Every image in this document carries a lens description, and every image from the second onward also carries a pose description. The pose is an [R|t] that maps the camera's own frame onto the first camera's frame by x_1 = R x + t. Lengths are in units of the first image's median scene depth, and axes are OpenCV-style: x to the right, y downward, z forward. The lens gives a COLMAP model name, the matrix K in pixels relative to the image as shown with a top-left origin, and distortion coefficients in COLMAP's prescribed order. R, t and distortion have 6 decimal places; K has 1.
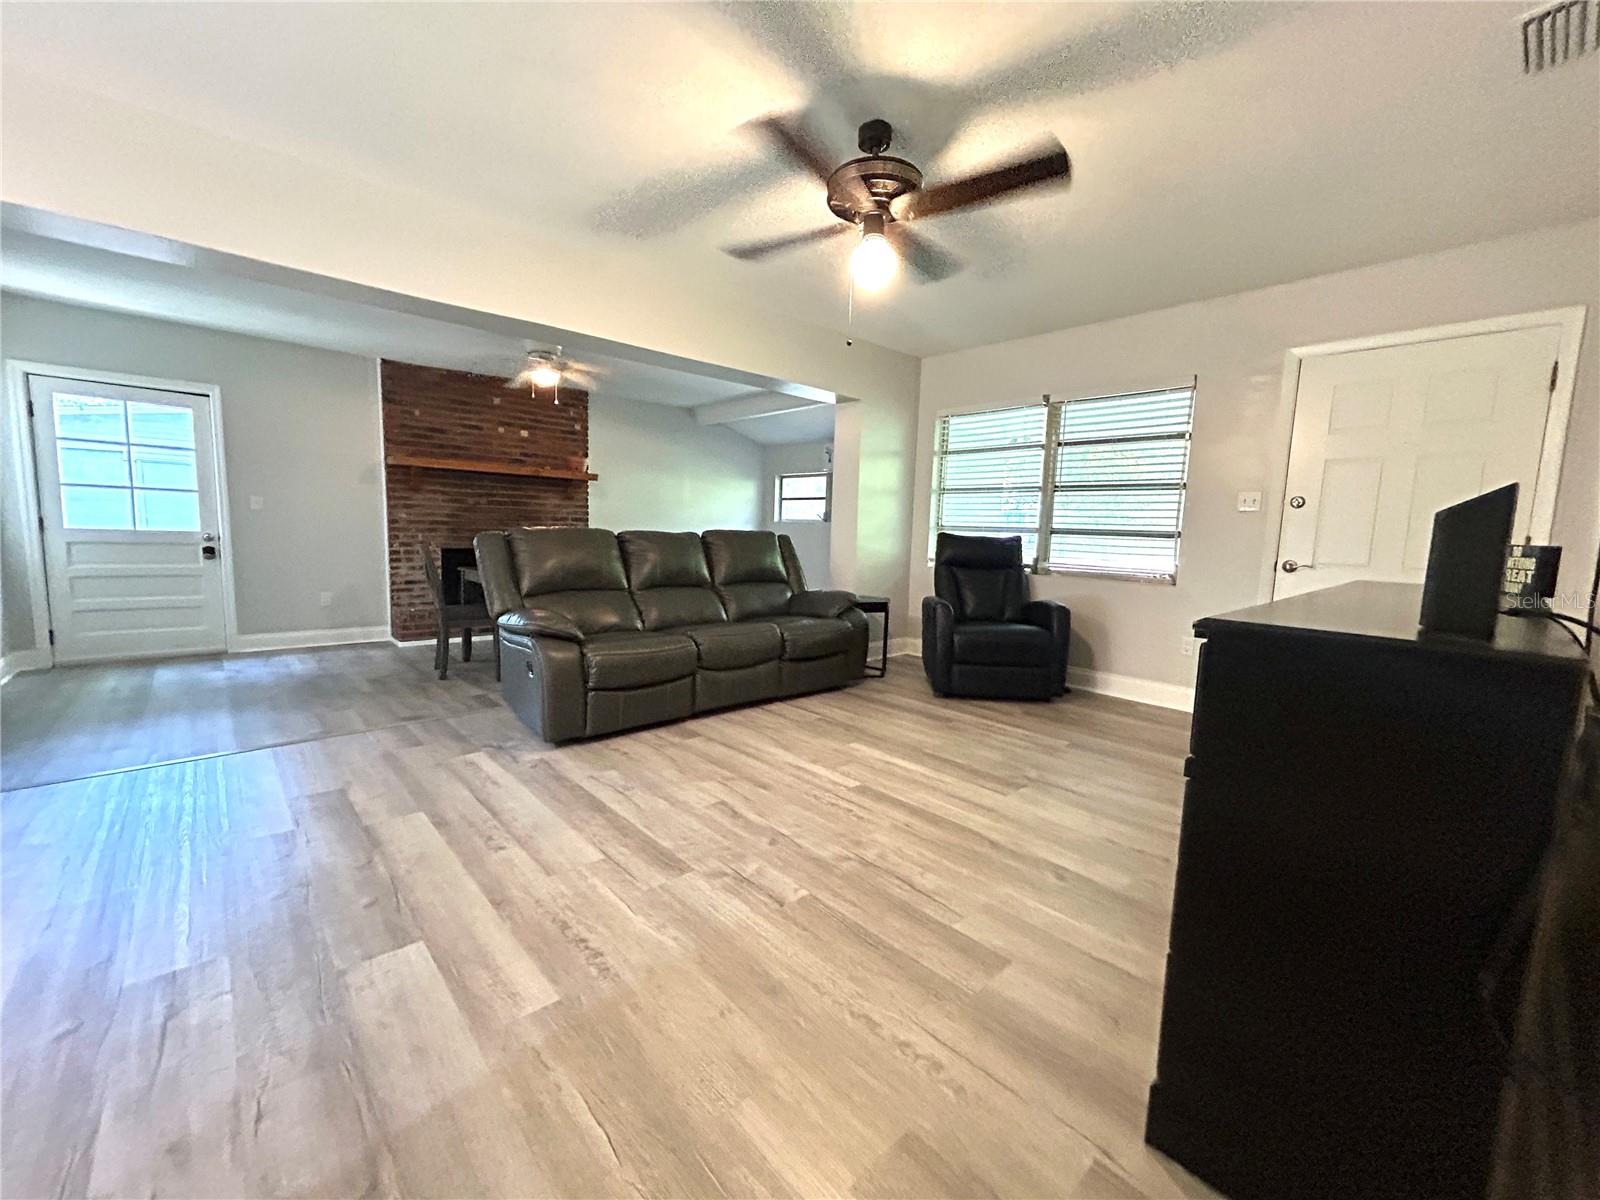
lens RADIAL K [[650.2, 0, 798.5], [0, 650.2, 598.8], [0, 0, 1]] dist [0.001079, -0.000345]
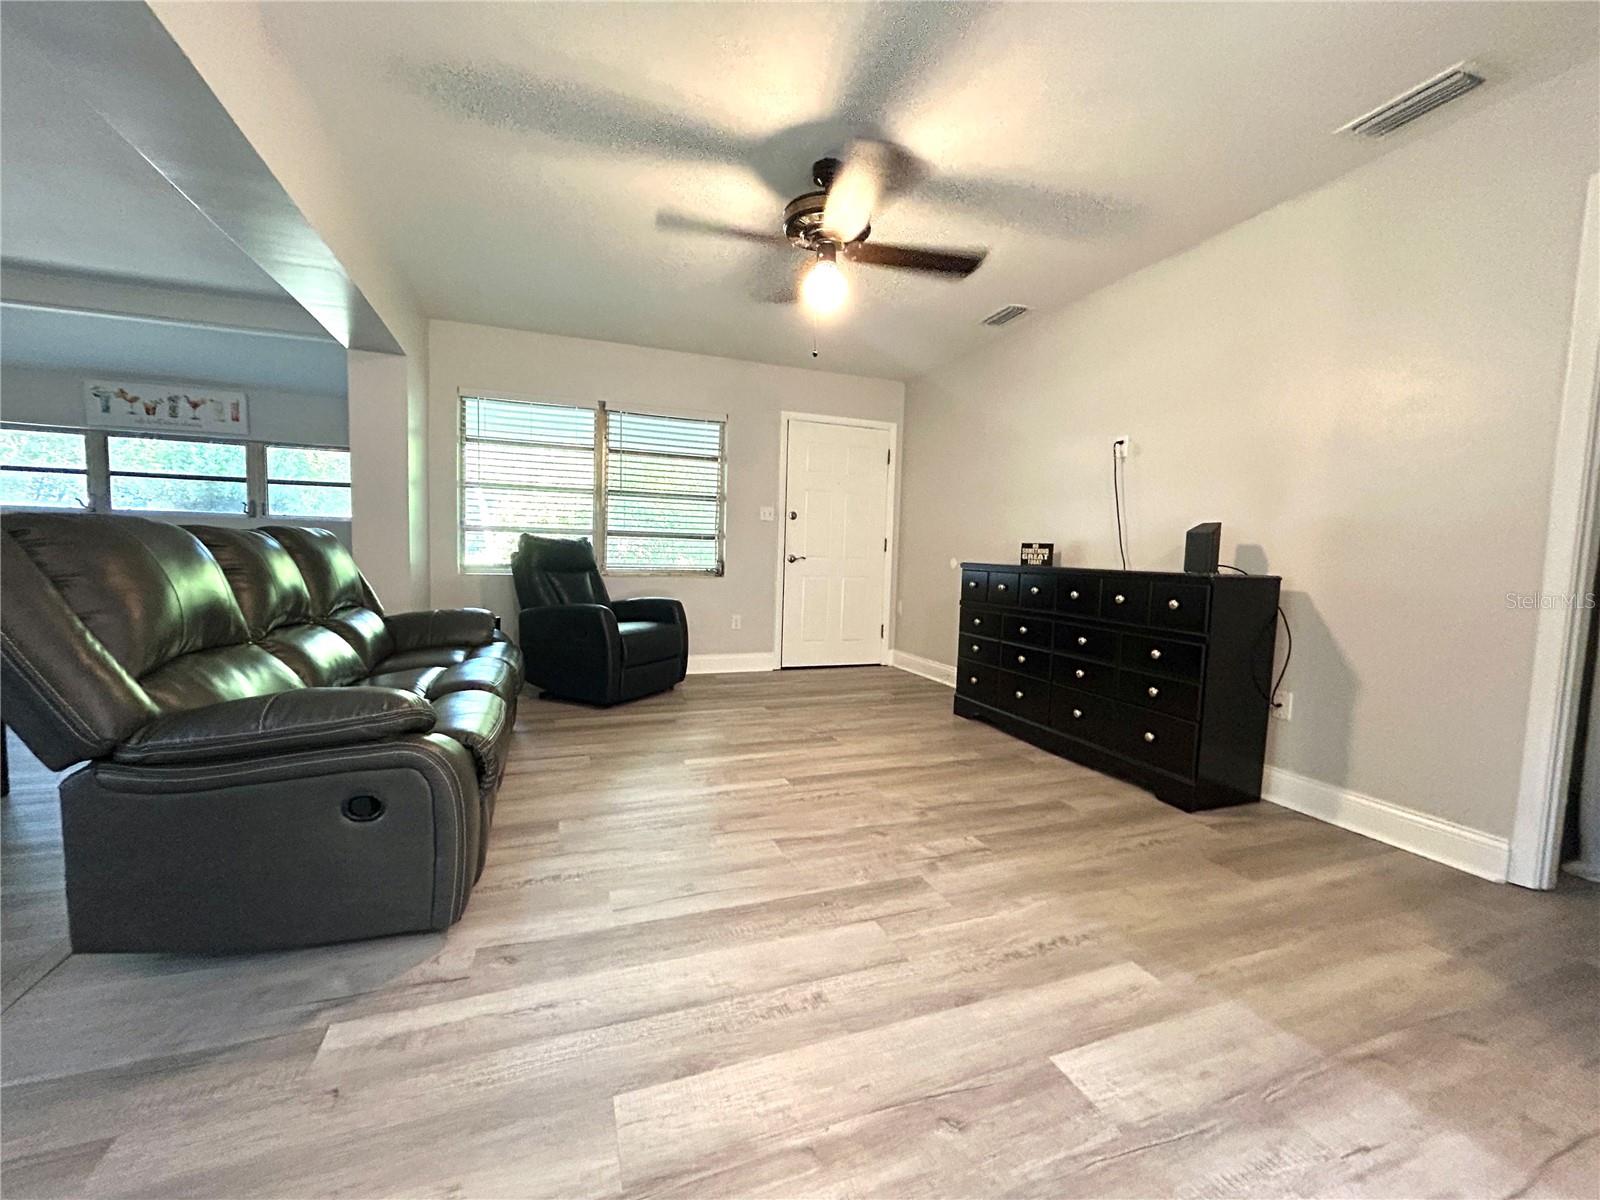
lens RADIAL K [[649.5, 0, 800.0], [0, 649.5, 600.0], [0, 0, 1]] dist [0.002968, -0.000656]
pose [[0.369928, -0.087073, 0.924971, -0.478973], [0.086303, 0.994514, 0.059104, -0.032692], [-0.925043, 0.057964, 0.375414, 0.334039]]
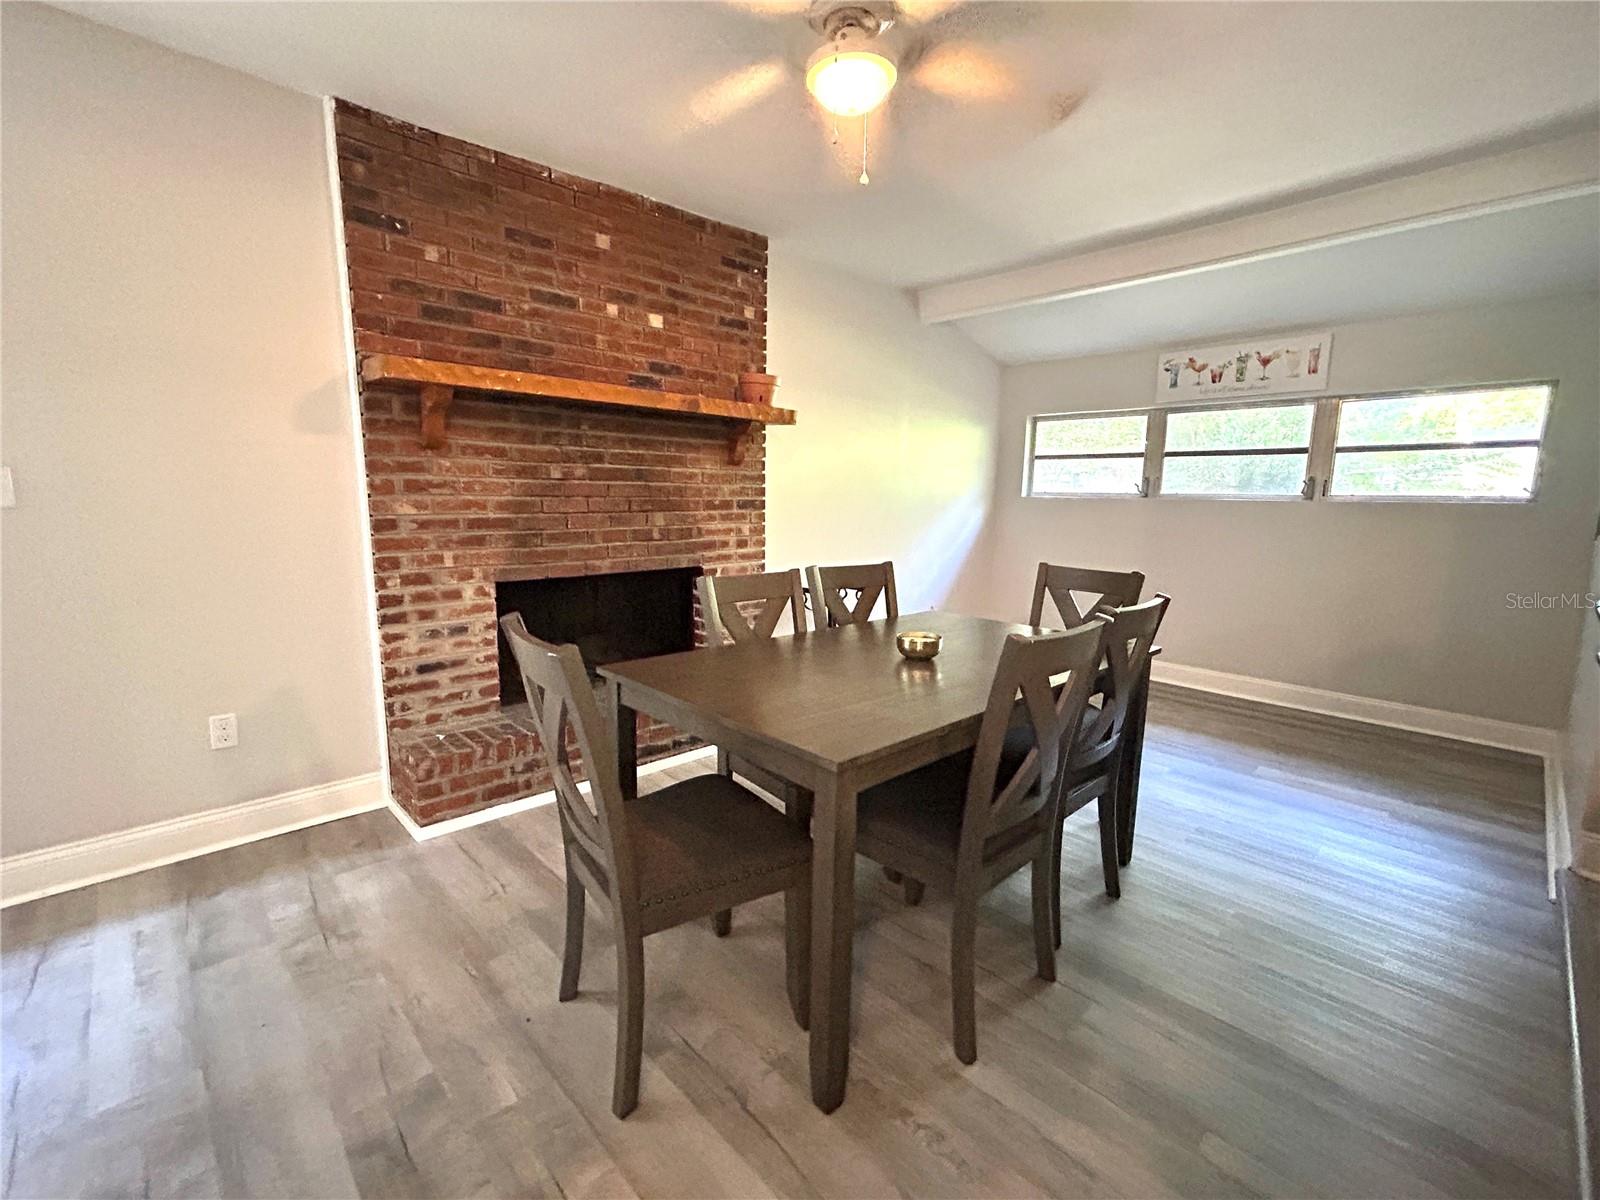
lens RADIAL K [[698.9, 0, 799.7], [0, 698.9, 596.8], [0, 0, 1]] dist [-0.002246, 0.000225]
pose [[0.999537, -0.020829, 0.022186, -0.475194], [0.019915, 0.998975, 0.040660, -0.110478], [-0.023010, -0.040199, 0.998927, 0.706094]]
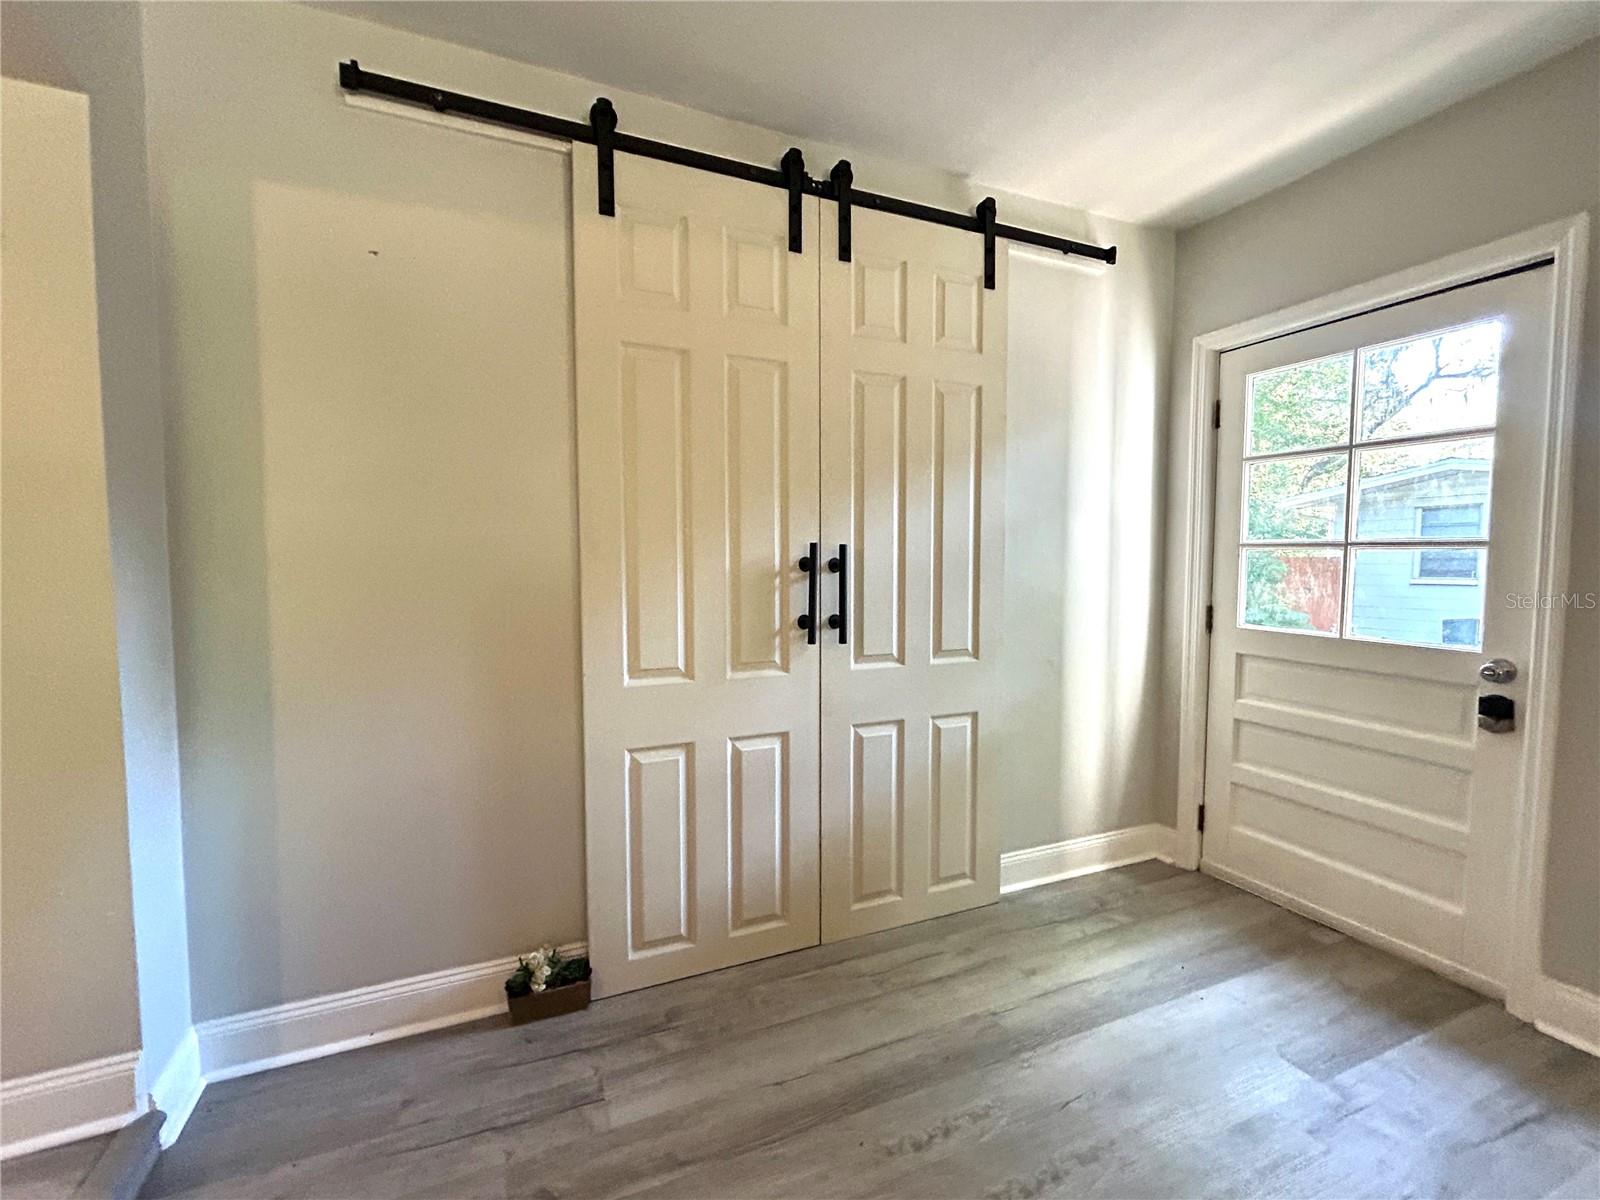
lens RADIAL K [[698.9, 0, 799.7], [0, 698.9, 596.8], [0, 0, 1]] dist [-0.002246, 0.000225]
pose [[-0.328079, 0.021386, -0.944408, -0.471895], [-0.112495, 0.991745, 0.061537, -0.127679], [0.937928, 0.126431, -0.322964, 0.845610]]
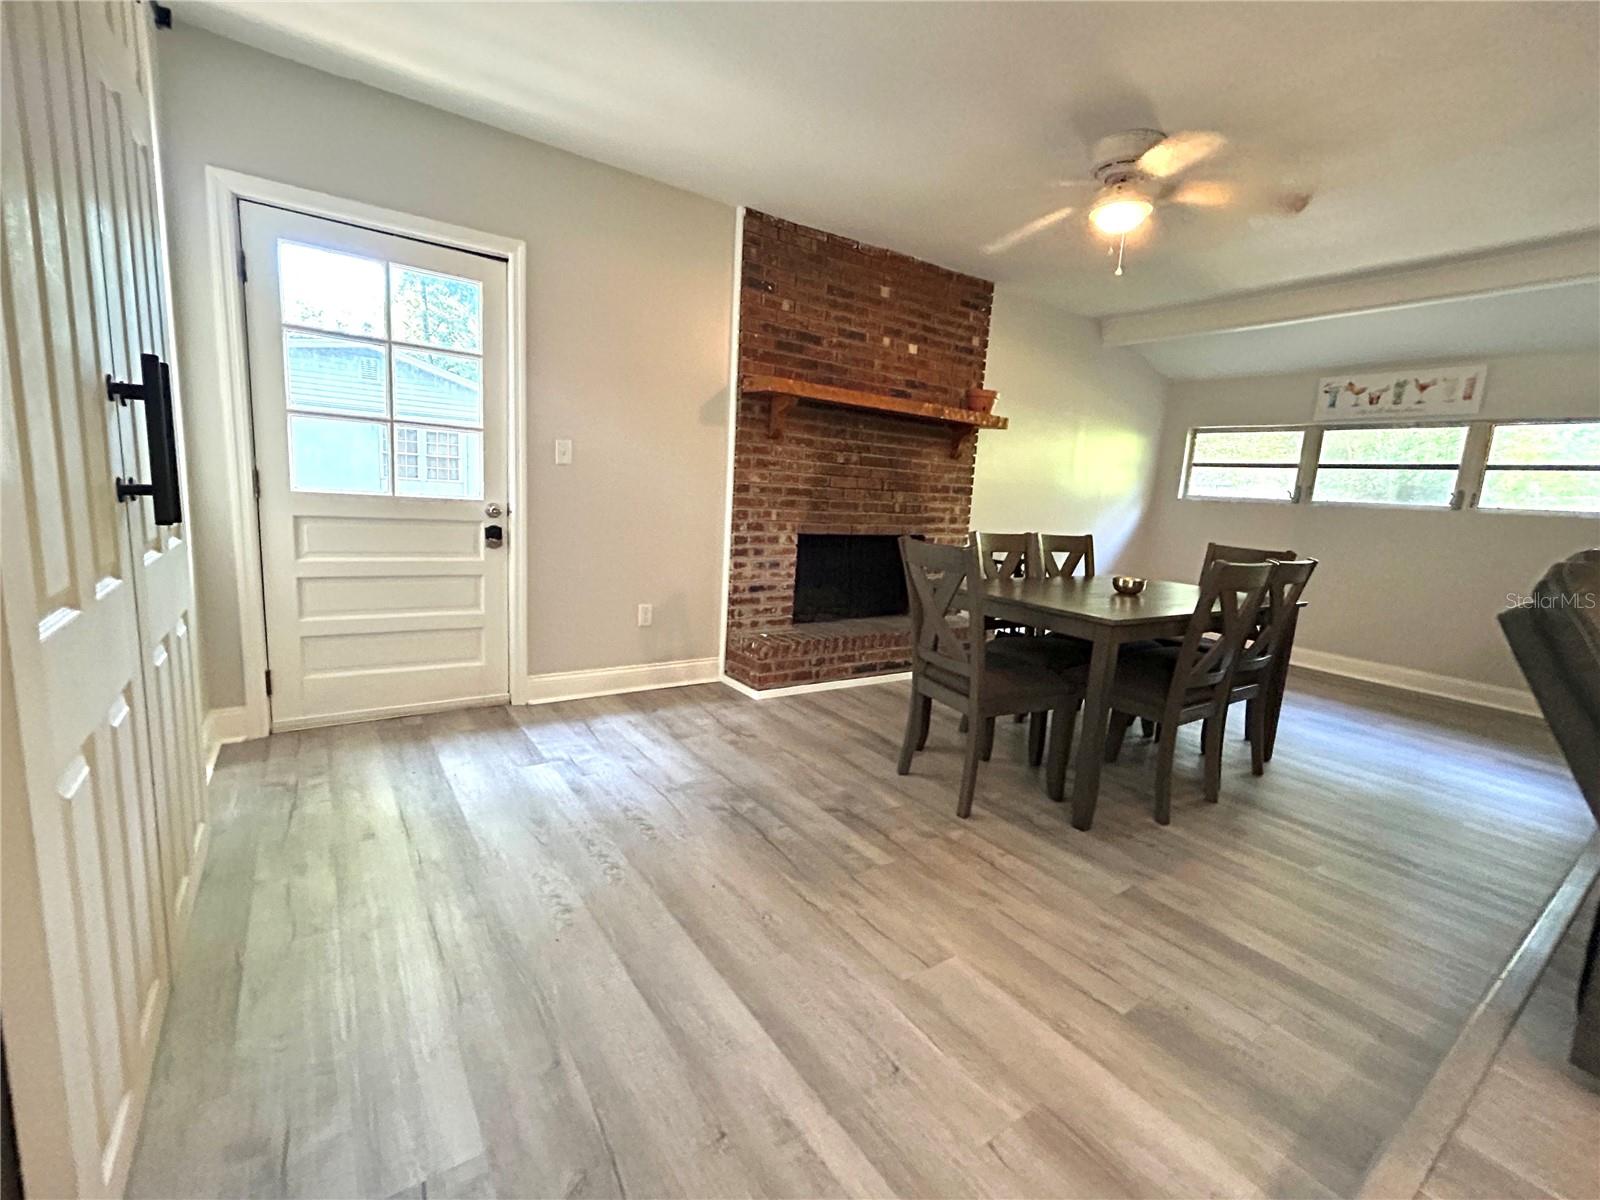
lens RADIAL K [[695.8, 0, 799.2], [0, 695.8, 598.7], [0, 0, 1]] dist [0.000362, 0.000782]
pose [[0.991209, 0.049254, -0.122796, -0.617409], [-0.043670, 0.997904, 0.047760, -0.063737], [0.124891, -0.041977, 0.991282, 0.458905]]
